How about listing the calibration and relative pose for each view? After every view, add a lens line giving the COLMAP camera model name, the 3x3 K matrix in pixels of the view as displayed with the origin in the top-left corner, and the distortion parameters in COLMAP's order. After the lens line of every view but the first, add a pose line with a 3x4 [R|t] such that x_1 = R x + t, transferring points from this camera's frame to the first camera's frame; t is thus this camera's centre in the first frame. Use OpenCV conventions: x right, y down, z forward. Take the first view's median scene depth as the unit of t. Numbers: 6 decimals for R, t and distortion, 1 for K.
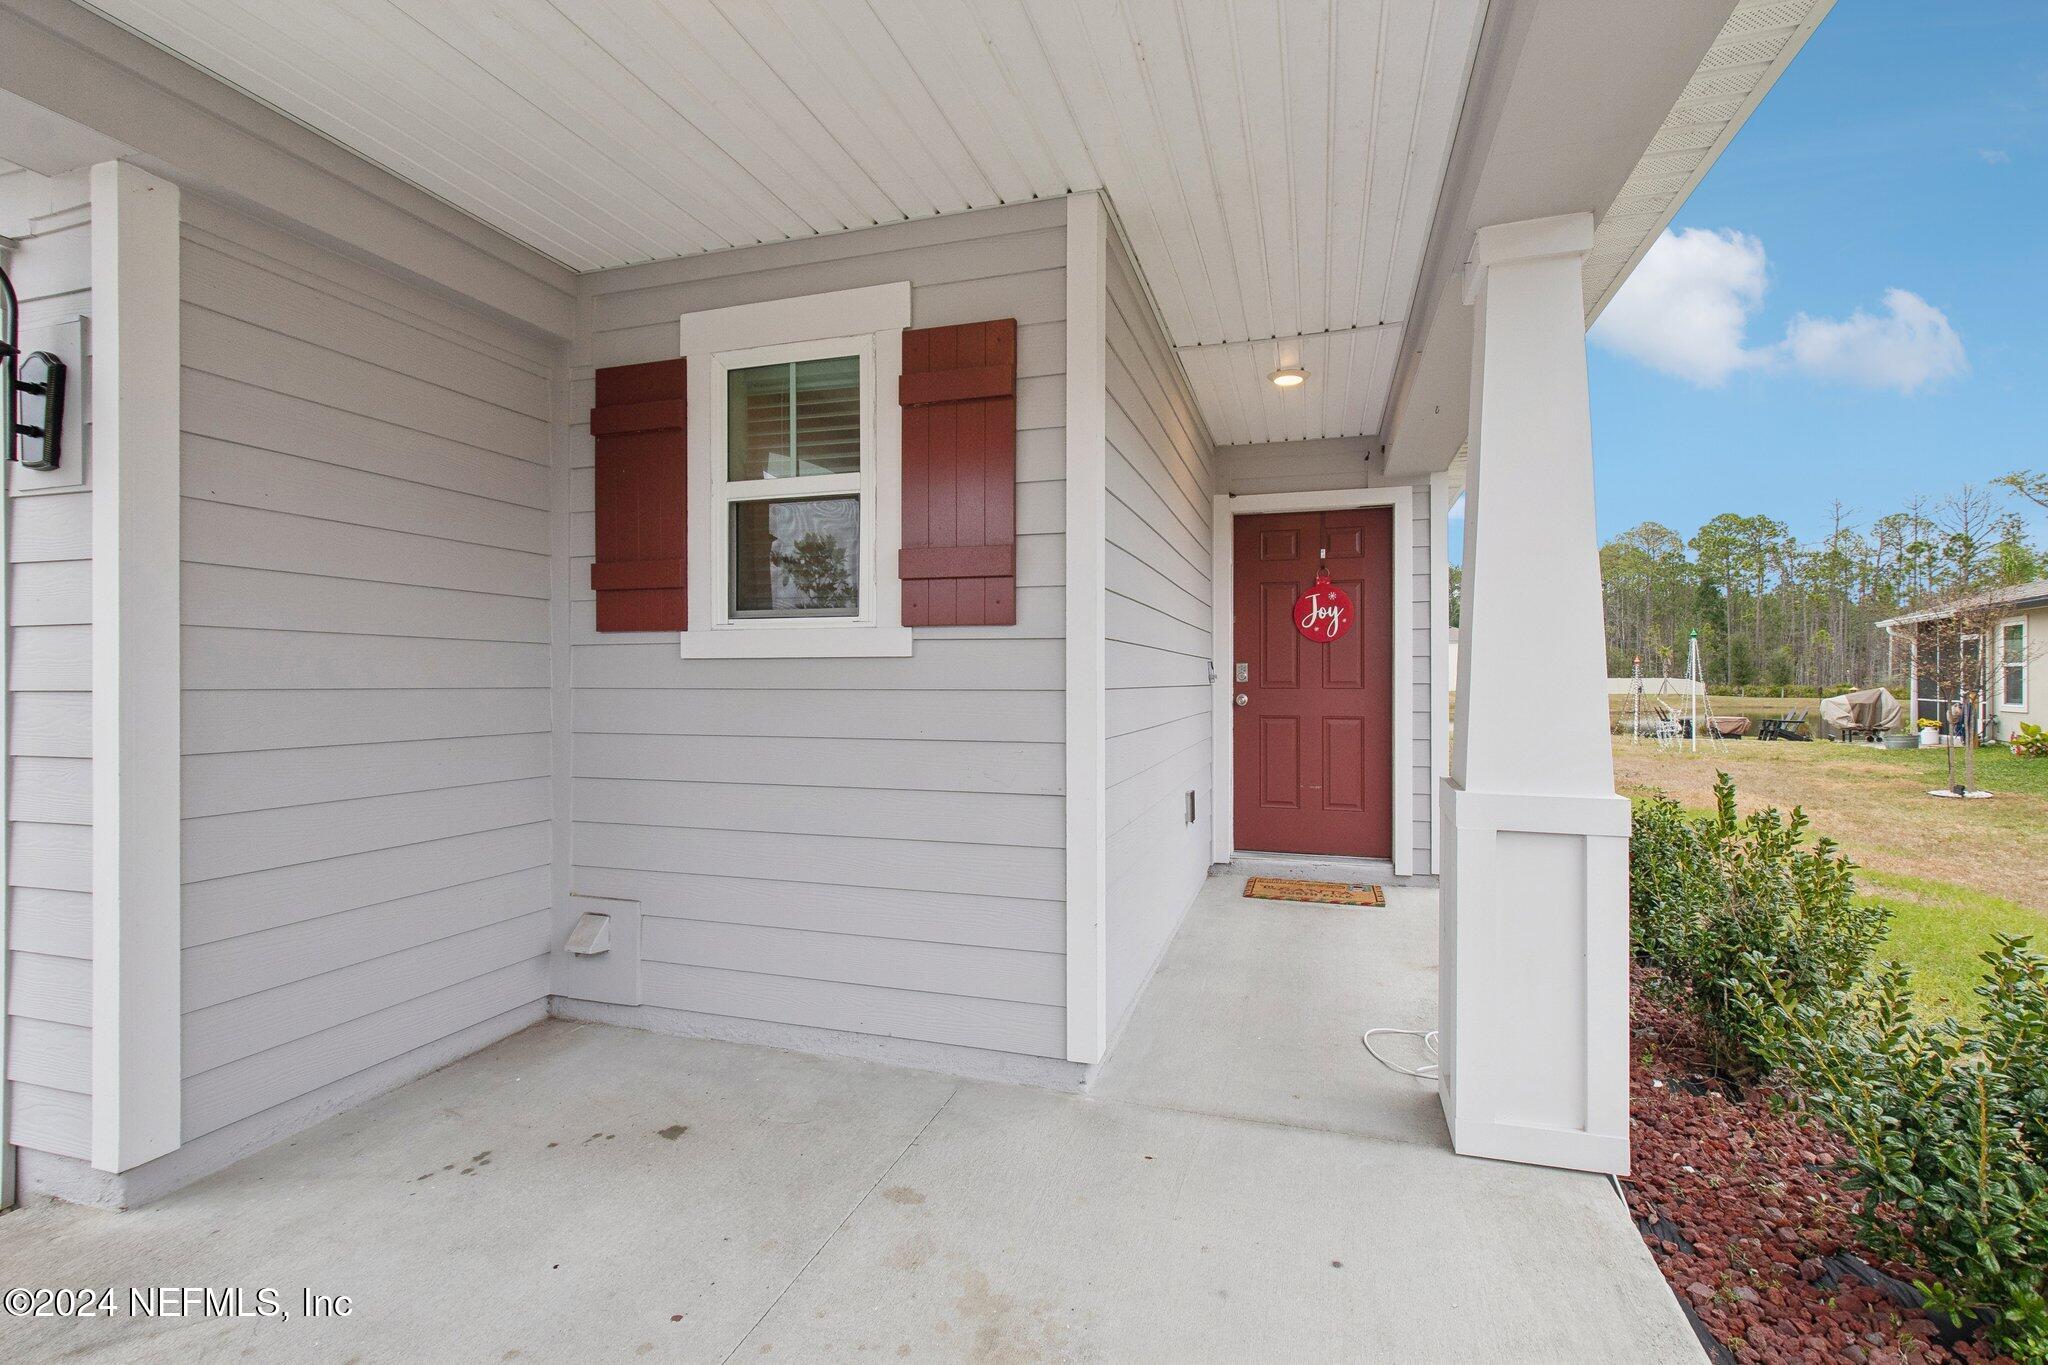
lens RADIAL K [[963.2, 0, 1021.6], [0, 963.2, 672.6], [0, 0, 1]] dist [0.010966, -0.000119]
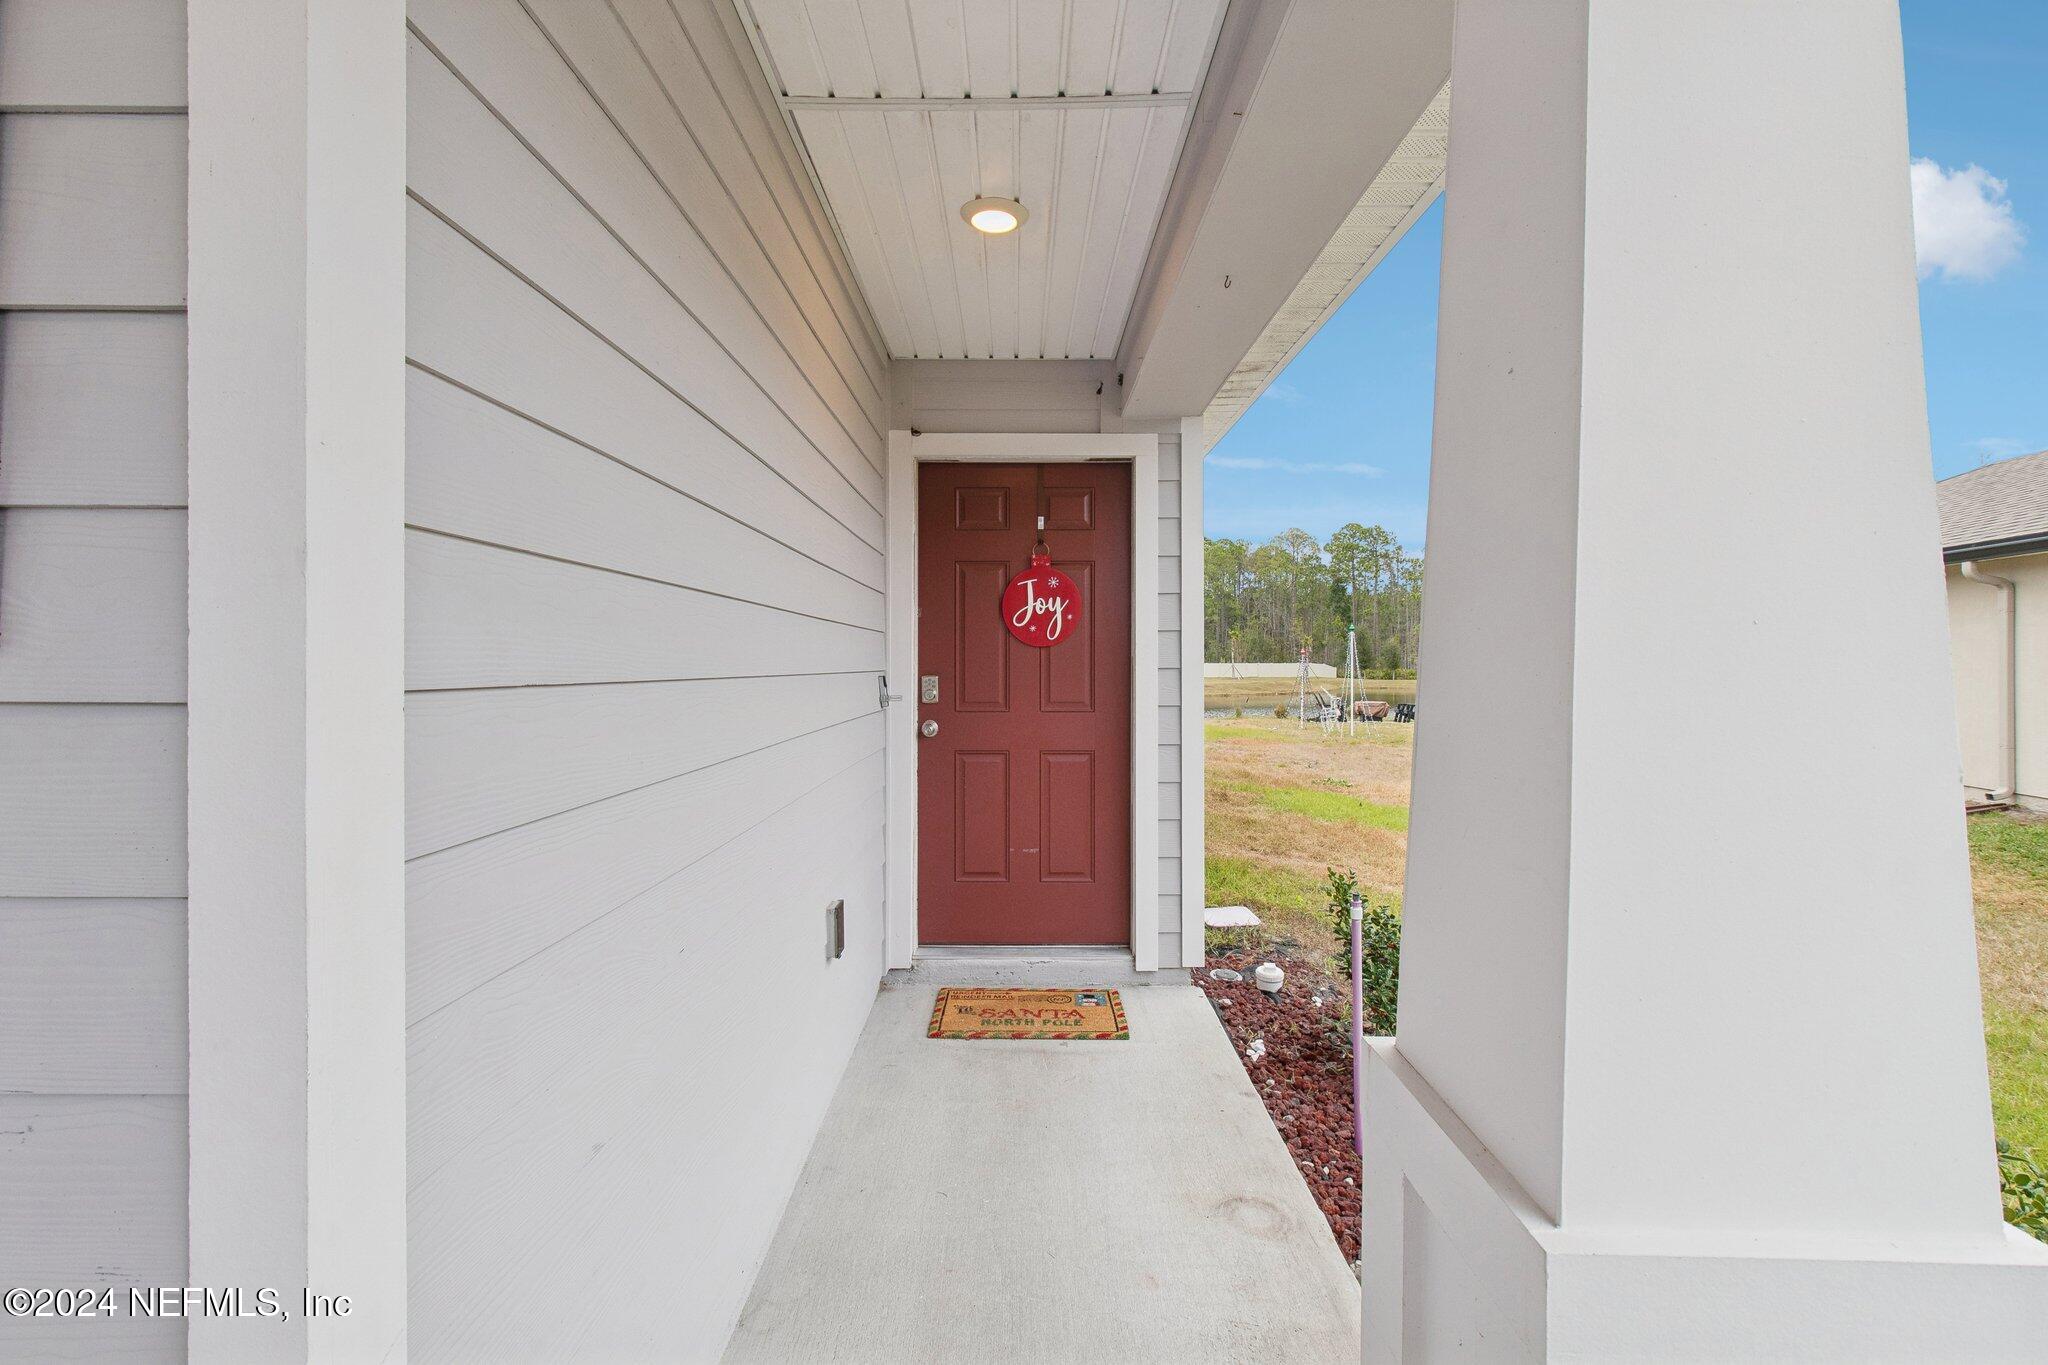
lens RADIAL K [[963.2, 0, 1021.6], [0, 963.2, 672.6], [0, 0, 1]] dist [0.010966, -0.000119]
pose [[0.955757, -0.003162, 0.294141, 0.090571], [-0.001280, 0.999888, 0.014907, -0.023584], [-0.294155, -0.014624, 0.955646, 0.327979]]
